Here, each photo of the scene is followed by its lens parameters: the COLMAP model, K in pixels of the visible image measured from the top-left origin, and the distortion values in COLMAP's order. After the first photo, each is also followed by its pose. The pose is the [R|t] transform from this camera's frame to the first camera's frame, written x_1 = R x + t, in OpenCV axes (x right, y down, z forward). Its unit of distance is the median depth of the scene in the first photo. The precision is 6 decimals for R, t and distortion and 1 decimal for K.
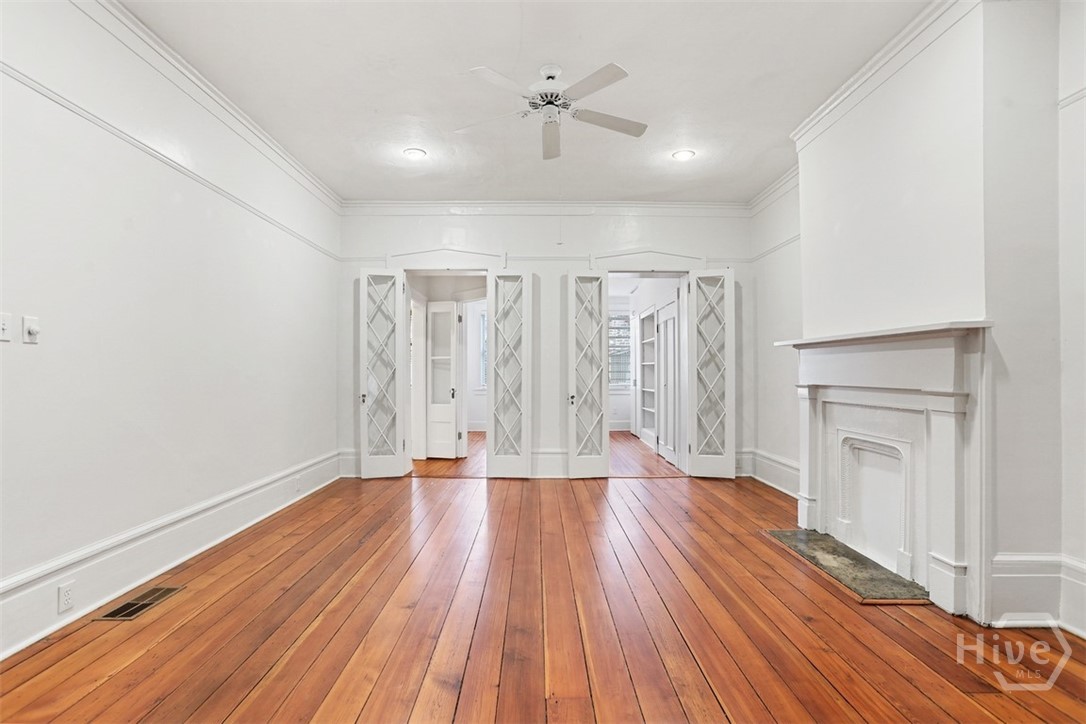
lens RADIAL K [[532.5, 0, 543.5], [0, 532.5, 353.2], [0, 0, 1]] dist [-0.074923, 0.037563]
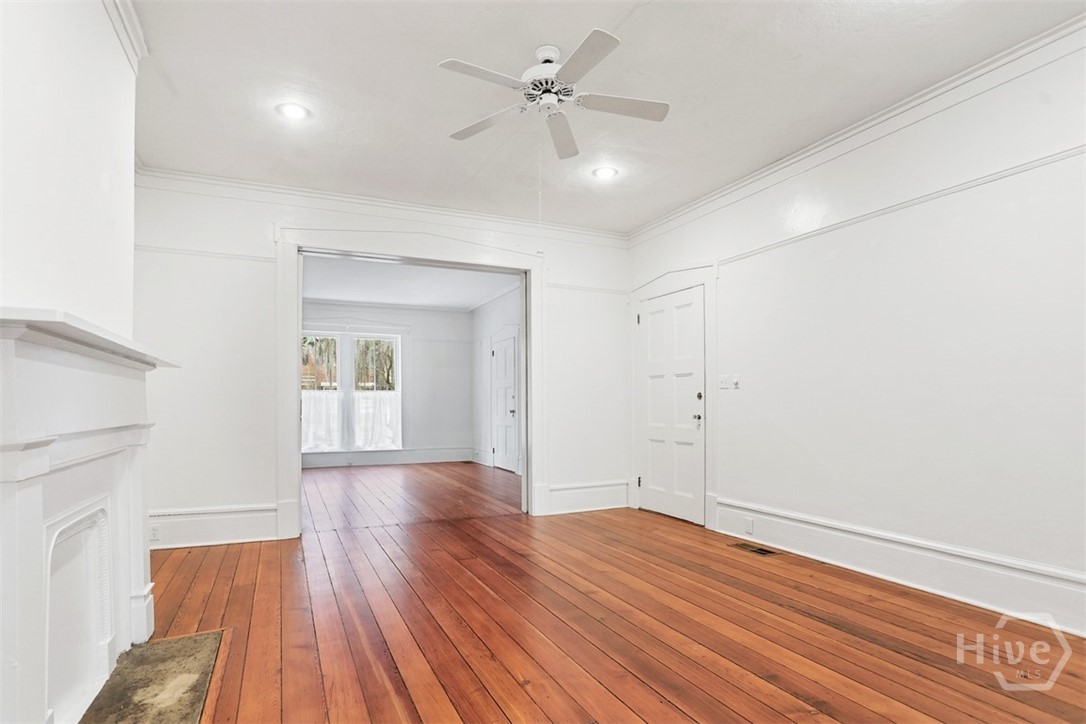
lens RADIAL K [[549.0, 0, 536.5], [0, 549.0, 364.9], [0, 0, 1]] dist [-0.056610, 0.028567]
pose [[-0.912558, -0.024958, -0.408184, 0.398653], [0.020105, 0.994191, -0.105736, 0.067170], [0.408452, -0.104697, -0.906756, 1.772925]]
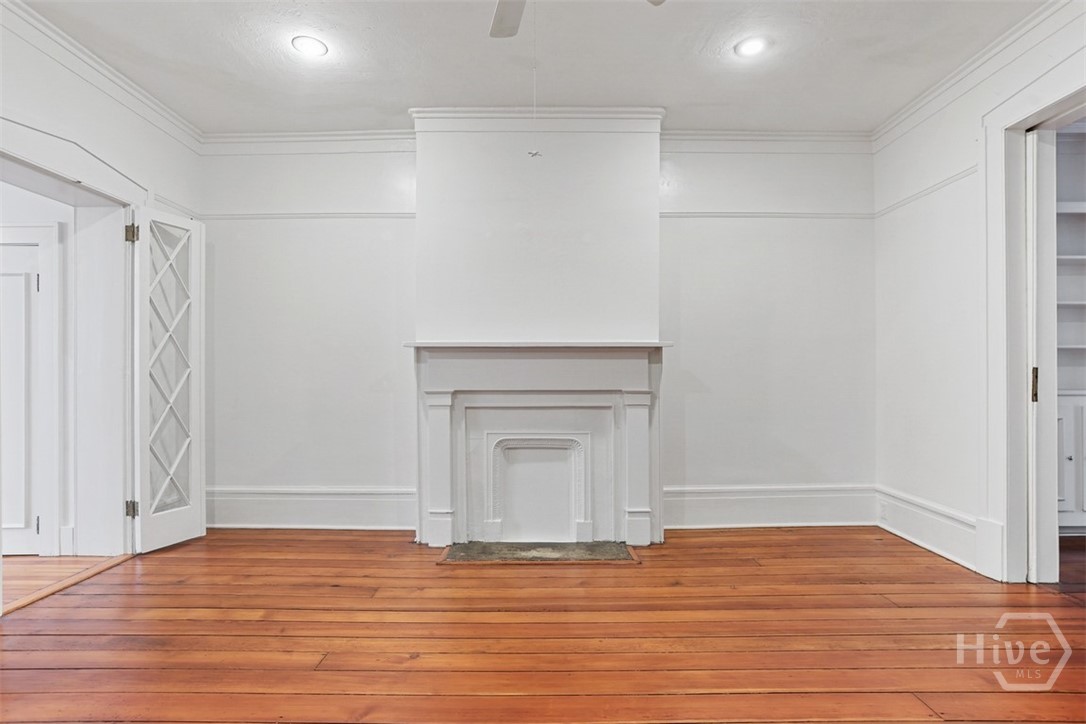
lens RADIAL K [[549.0, 0, 536.5], [0, 549.0, 364.9], [0, 0, 1]] dist [-0.056610, 0.028567]
pose [[0.016118, 0.021076, 0.999648, -0.550583], [-0.034206, 0.999204, -0.020515, 0.034008], [-0.999285, -0.033863, 0.016826, 0.967445]]
